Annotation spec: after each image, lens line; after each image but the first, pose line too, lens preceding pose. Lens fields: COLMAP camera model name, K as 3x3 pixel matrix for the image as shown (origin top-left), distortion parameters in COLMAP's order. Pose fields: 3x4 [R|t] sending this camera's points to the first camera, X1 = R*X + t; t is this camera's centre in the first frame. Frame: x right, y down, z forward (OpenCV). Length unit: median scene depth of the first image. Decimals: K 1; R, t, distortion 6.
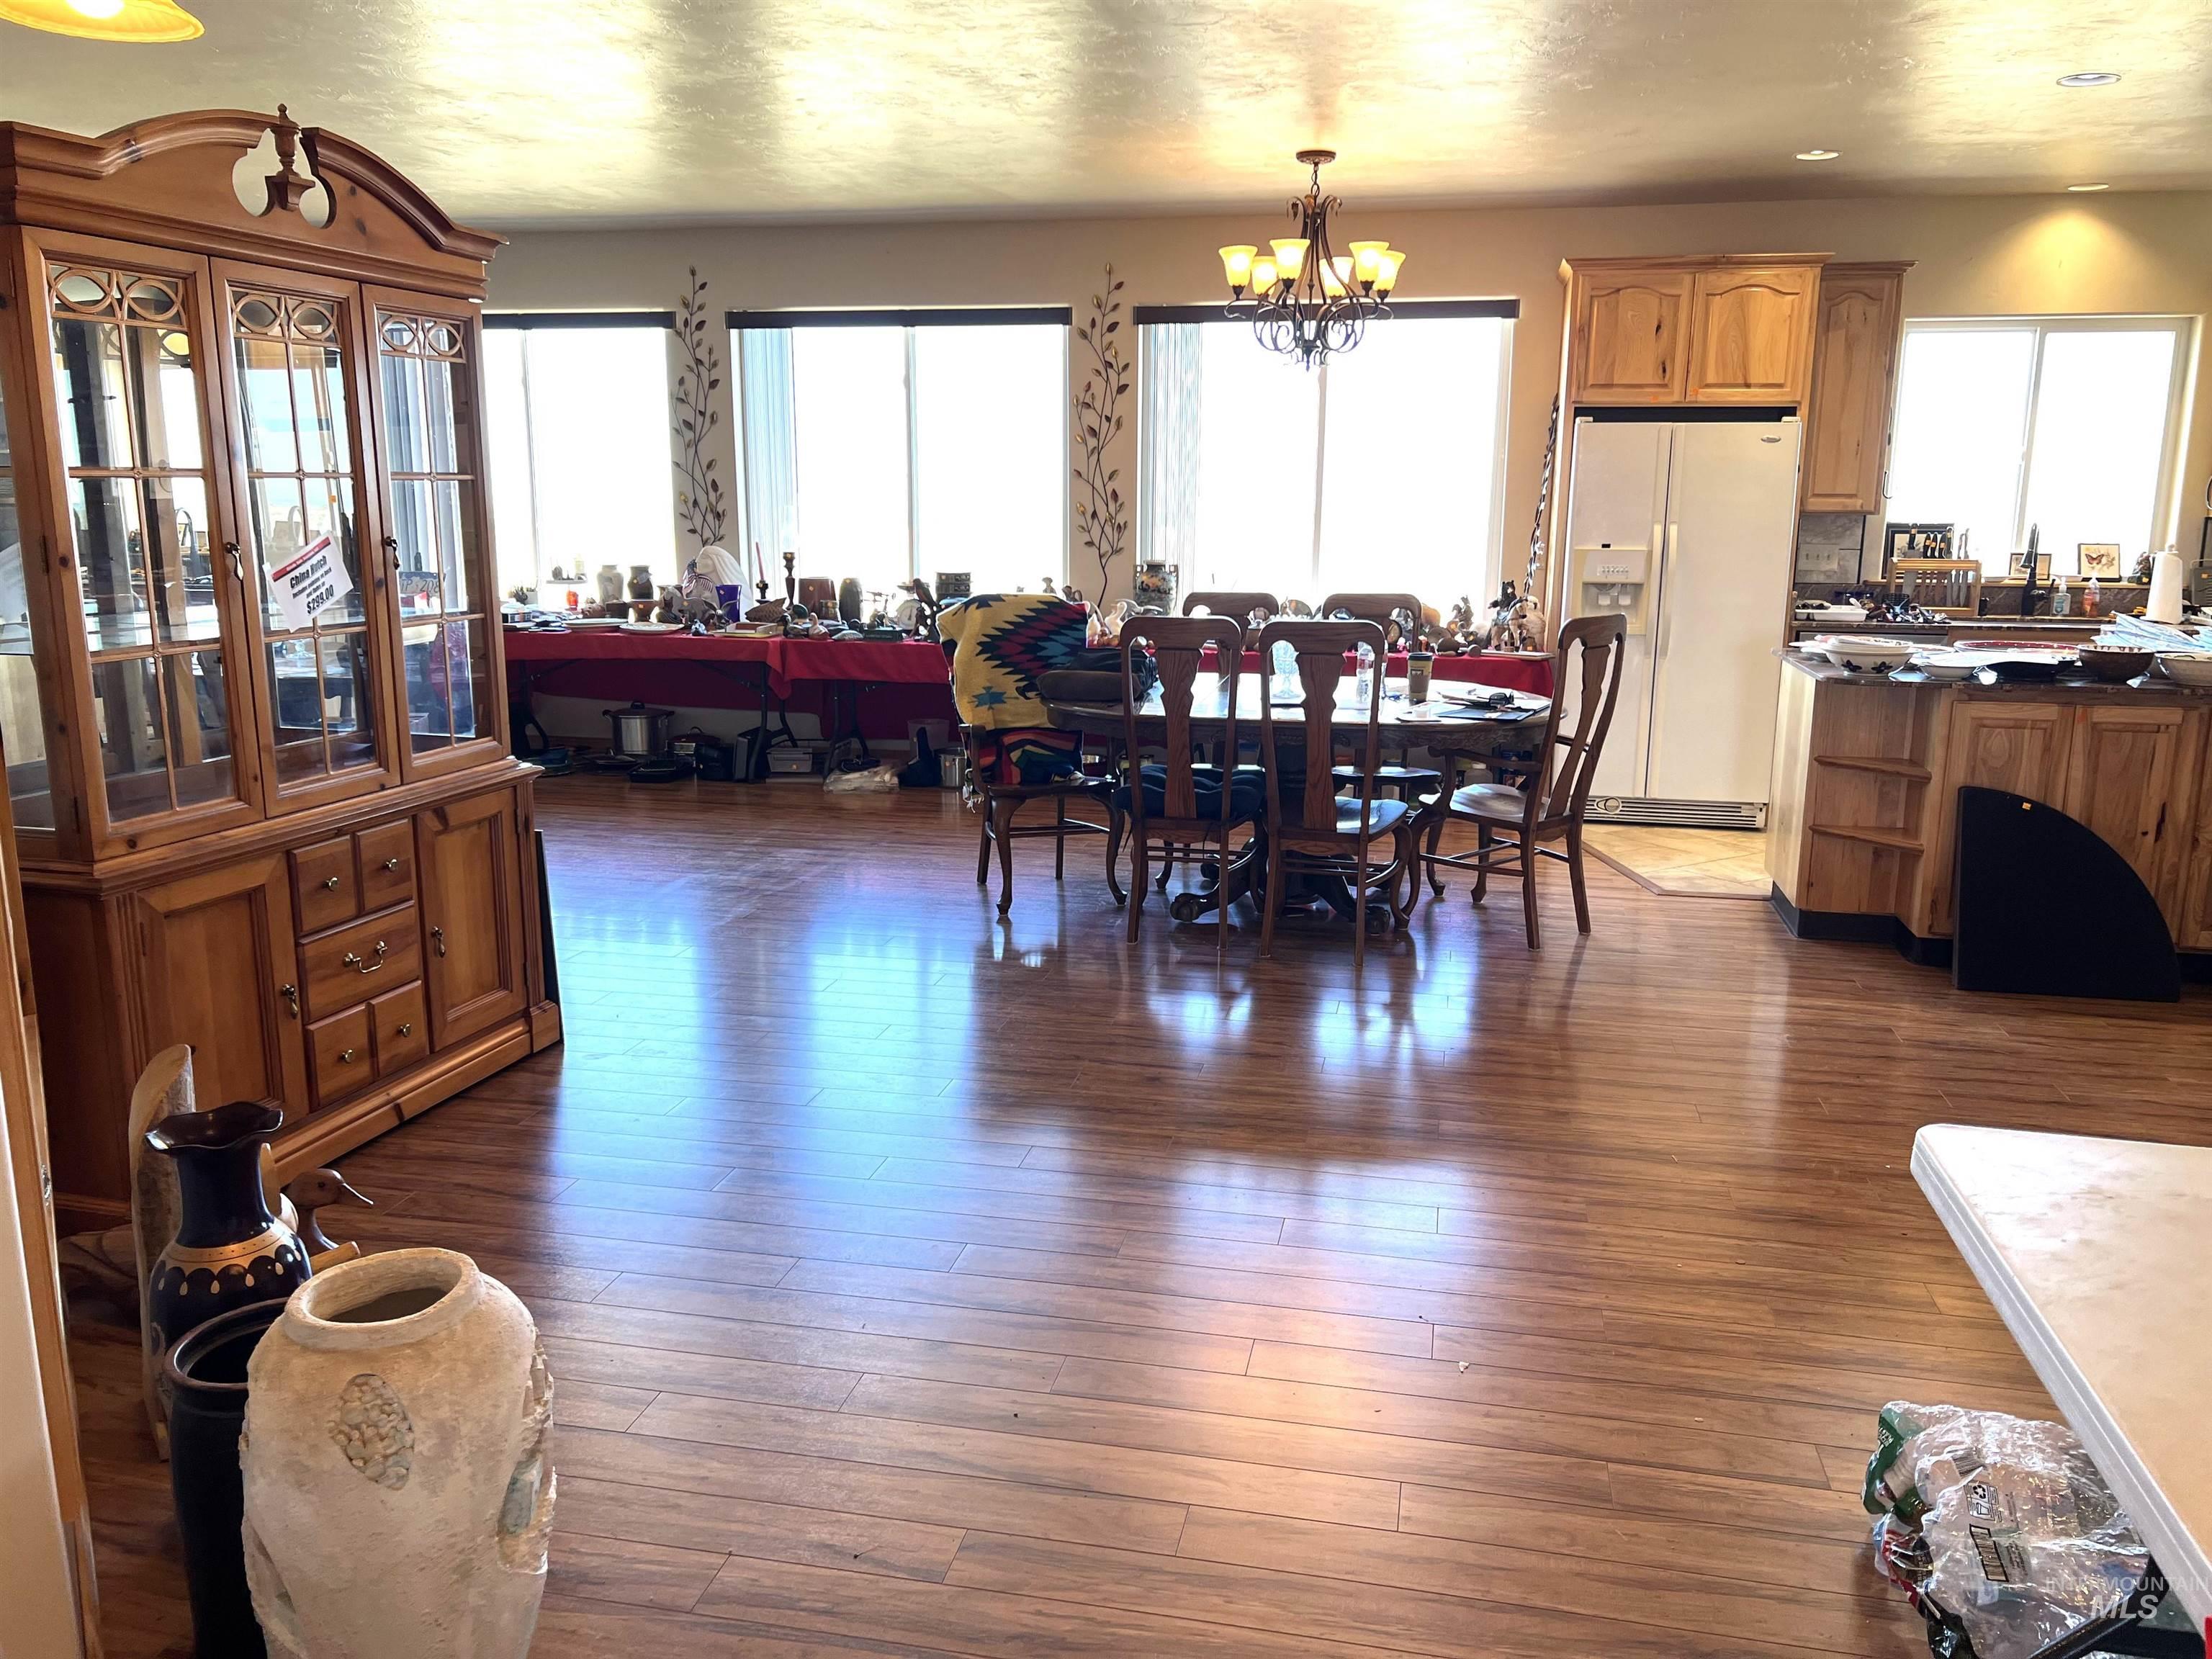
lens RADIAL K [[1704.1, 0, 1106.0], [0, 1704.1, 829.5], [0, 0, 1]] dist [0.009408, 0.004051]
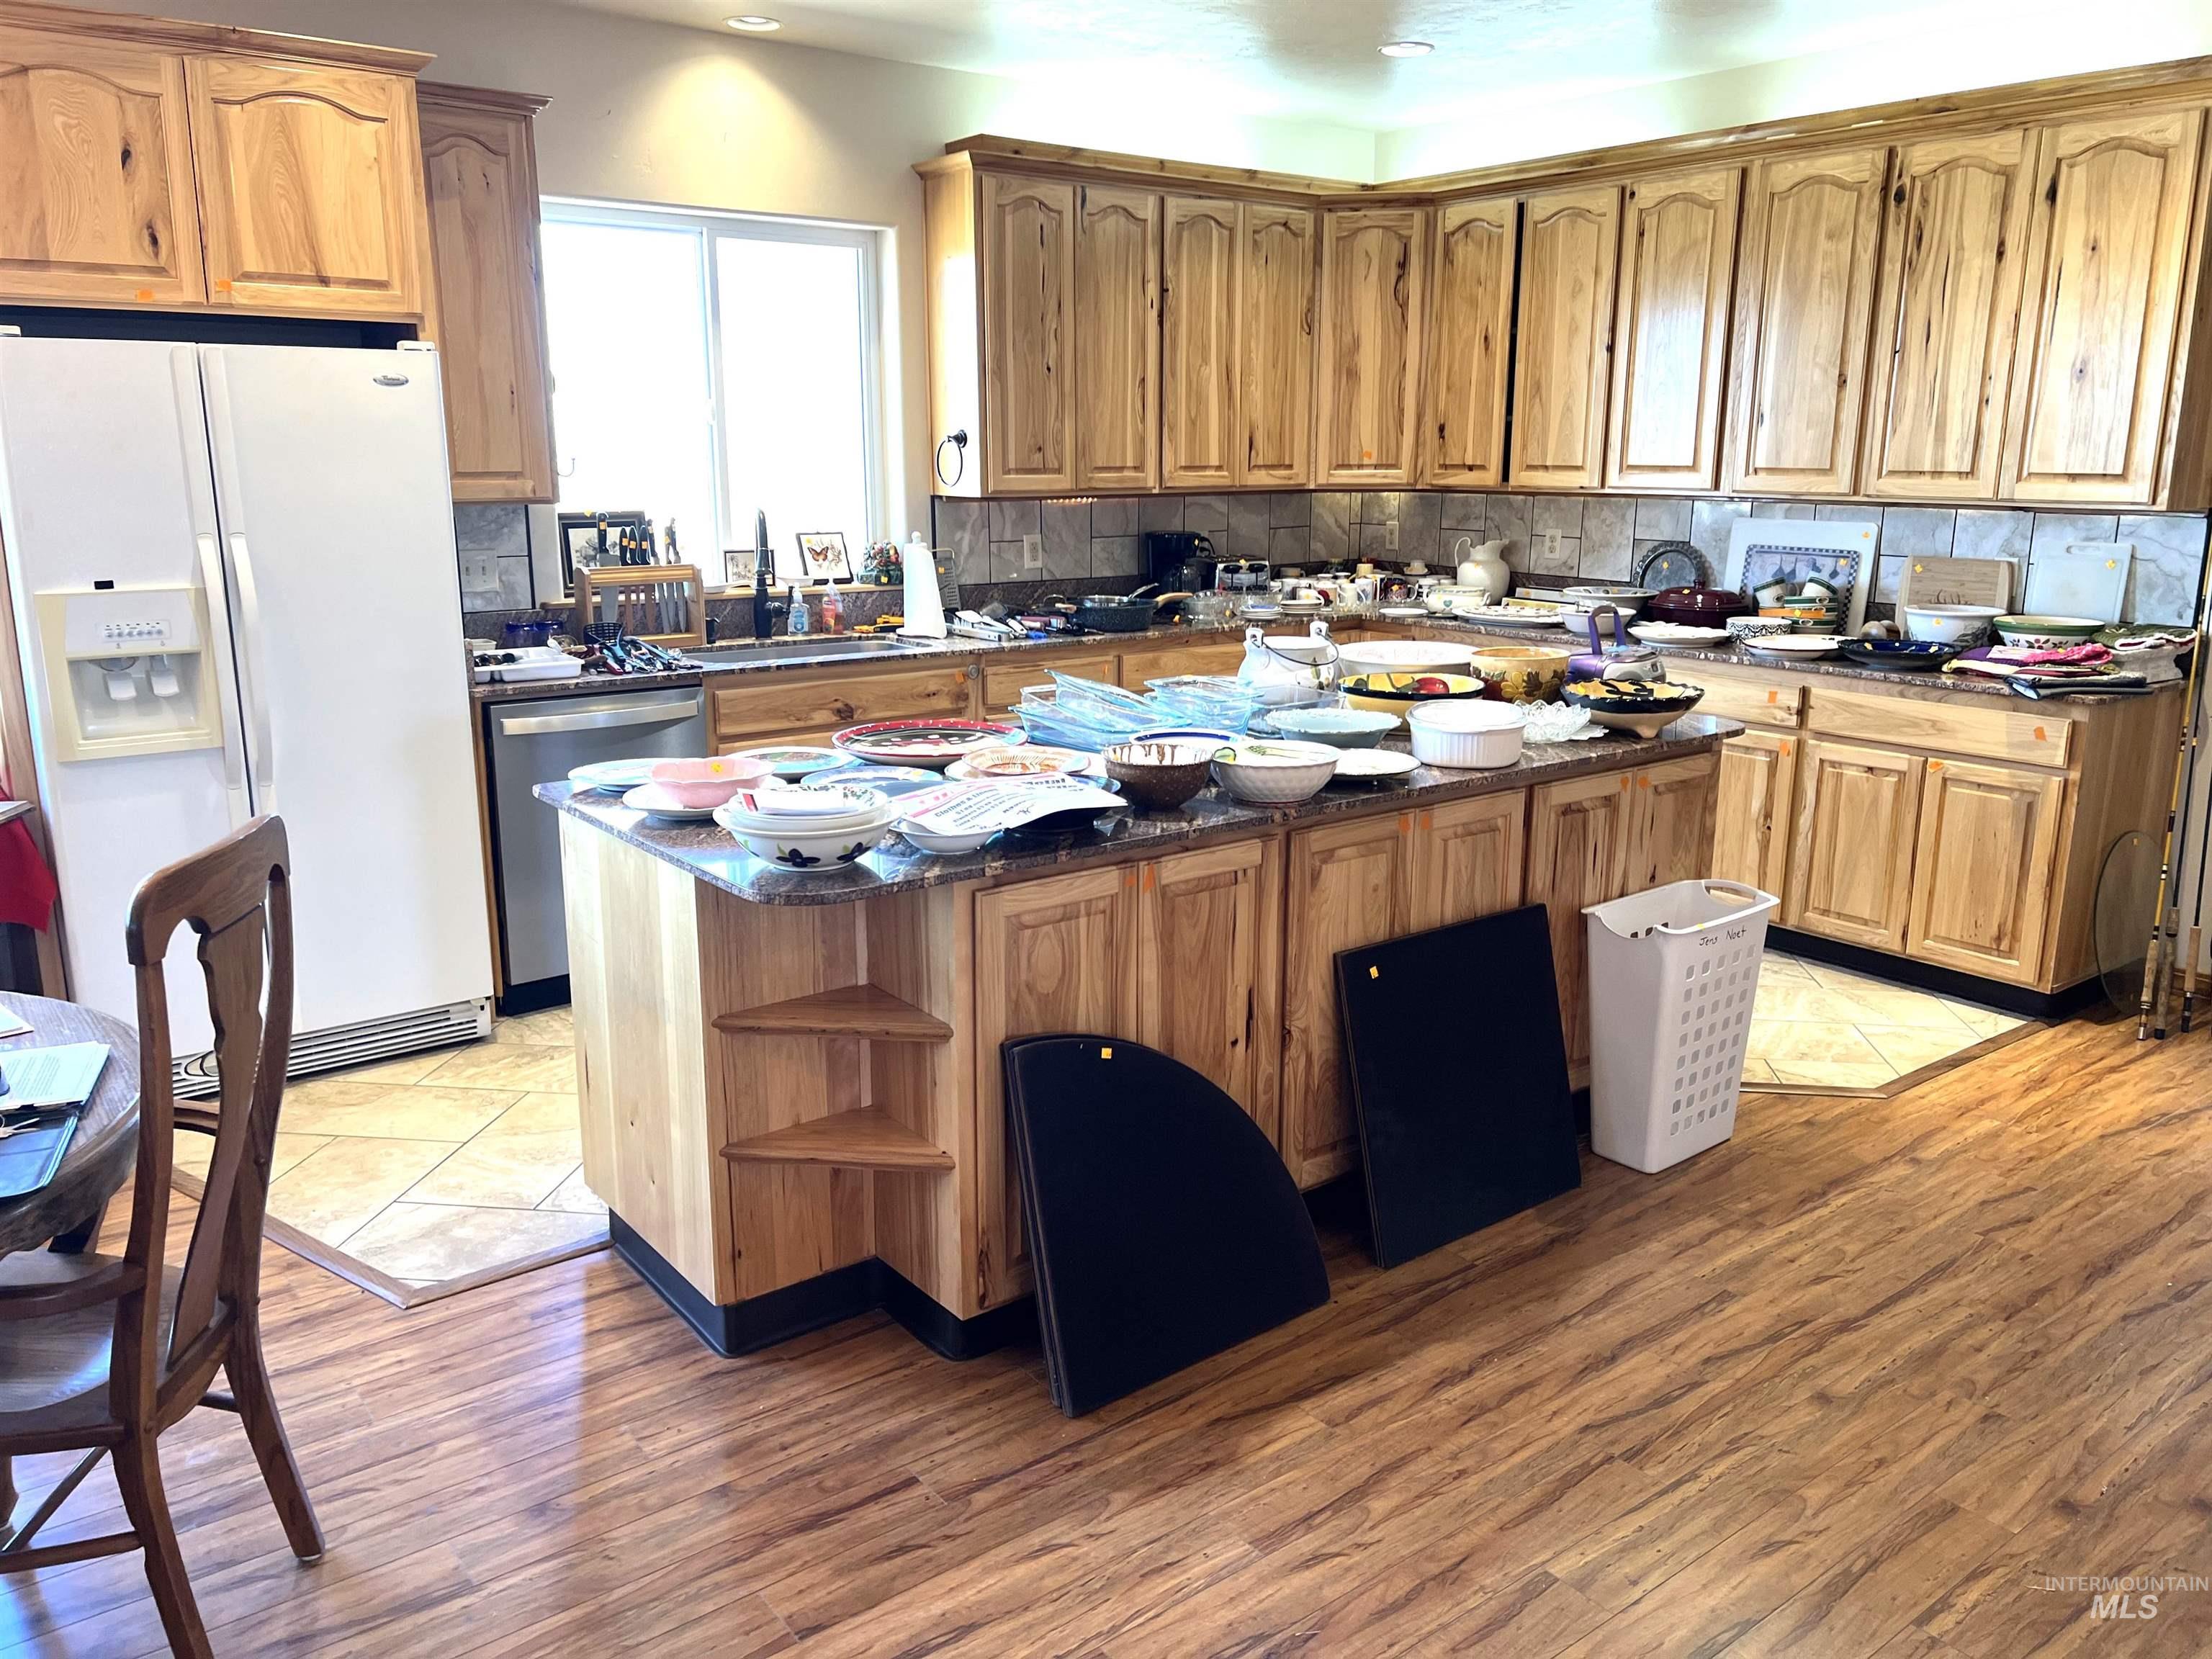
lens RADIAL K [[1650.4, 0, 1095.8], [0, 1650.4, 814.6], [0, 0, 1]] dist [0.041274, -0.043540]
pose [[0.647341, -0.173739, 0.742135, 0.106796], [0.150422, 0.983645, 0.099071, -0.105402], [-0.747210, 0.047501, 0.662889, 0.463337]]
